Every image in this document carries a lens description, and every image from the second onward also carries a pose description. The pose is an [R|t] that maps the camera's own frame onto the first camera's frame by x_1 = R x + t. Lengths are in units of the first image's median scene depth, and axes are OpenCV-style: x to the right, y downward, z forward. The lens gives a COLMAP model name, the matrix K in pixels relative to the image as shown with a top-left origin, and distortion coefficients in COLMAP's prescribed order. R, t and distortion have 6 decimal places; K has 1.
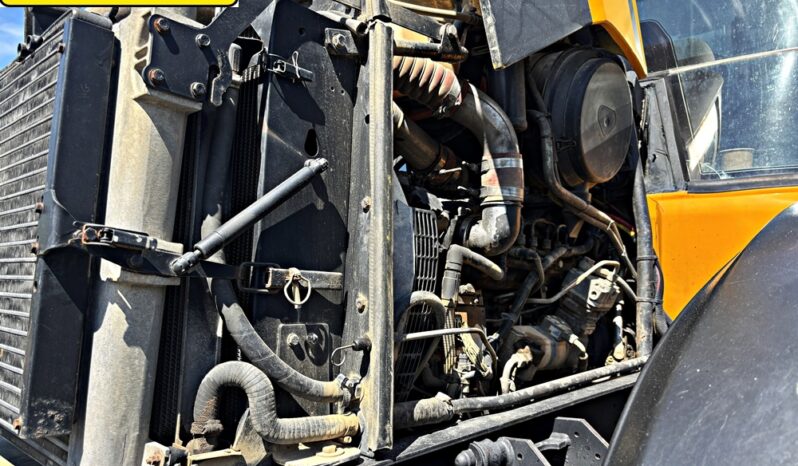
lens RADIAL K [[373.6, 0, 395.8], [0, 373.6, 231.8], [0, 0, 1]] dist [0.016725, -0.008867]
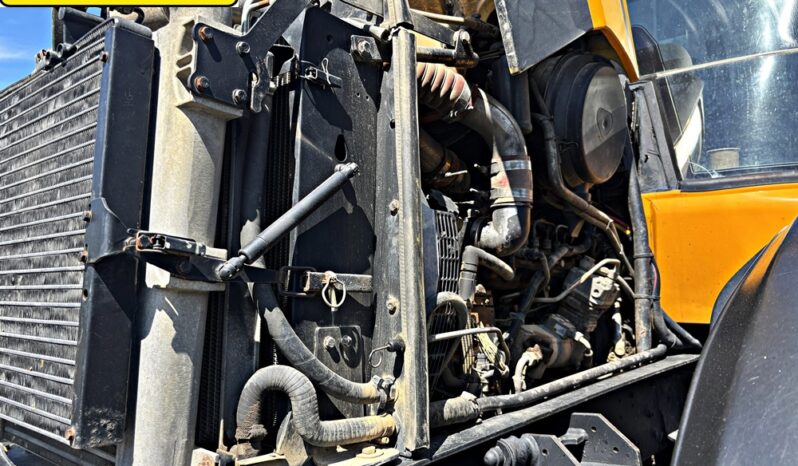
lens RADIAL K [[373.6, 0, 395.8], [0, 373.6, 231.8], [0, 0, 1]] dist [0.016725, -0.008867]
pose [[0.999295, -0.020151, 0.031662, -0.106029], [0.020492, 0.999735, -0.010472, 0.003522], [-0.031443, 0.011113, 0.999444, -0.014483]]
